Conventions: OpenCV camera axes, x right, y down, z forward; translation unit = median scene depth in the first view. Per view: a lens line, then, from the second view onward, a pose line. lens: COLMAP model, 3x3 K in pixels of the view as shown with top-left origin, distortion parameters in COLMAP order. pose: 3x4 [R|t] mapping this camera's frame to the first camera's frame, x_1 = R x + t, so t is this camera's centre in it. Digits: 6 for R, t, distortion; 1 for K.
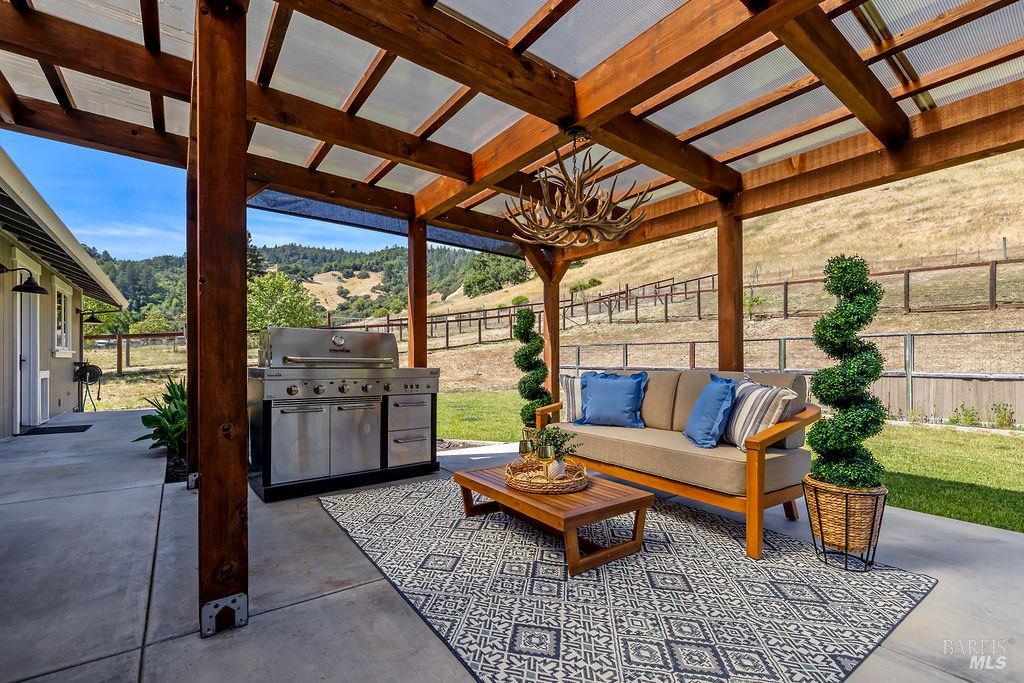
lens RADIAL K [[434.9, 0, 514.3], [0, 434.9, 348.1], [0, 0, 1]] dist [-0.001885, -0.000192]
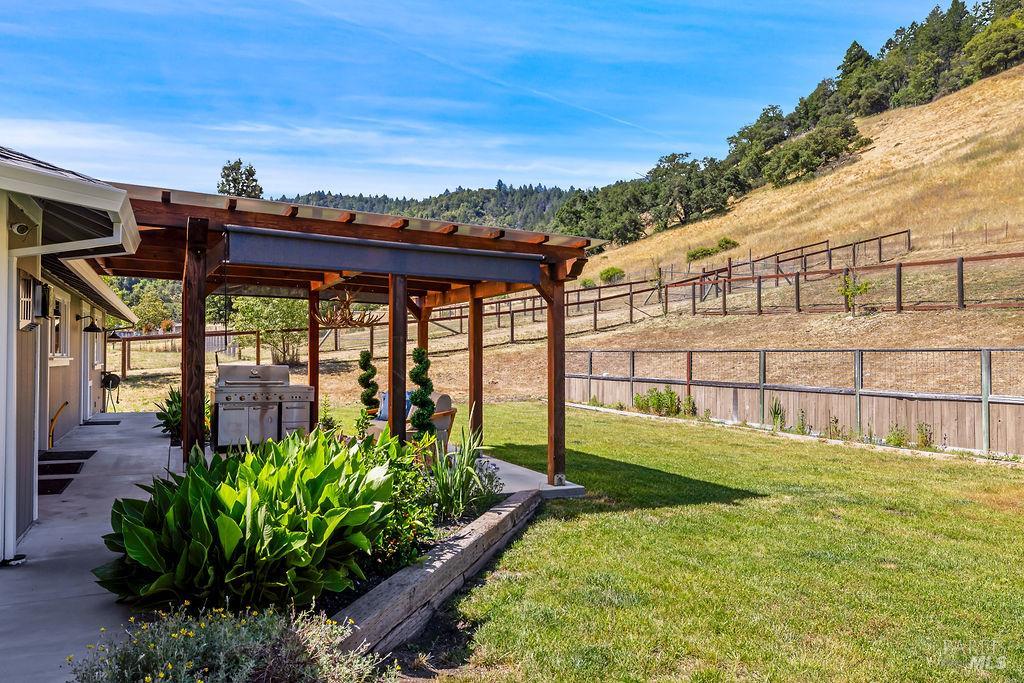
lens RADIAL K [[672.0, 0, 512.0], [0, 672.0, 341.5], [0, 0, 1]] dist [-0.000709, 0.000251]
pose [[0.980779, 0.000552, -0.195119, 0.320454], [0.000668, 0.999981, 0.006187, -0.042212], [0.195118, -0.006198, 0.980760, -0.412849]]
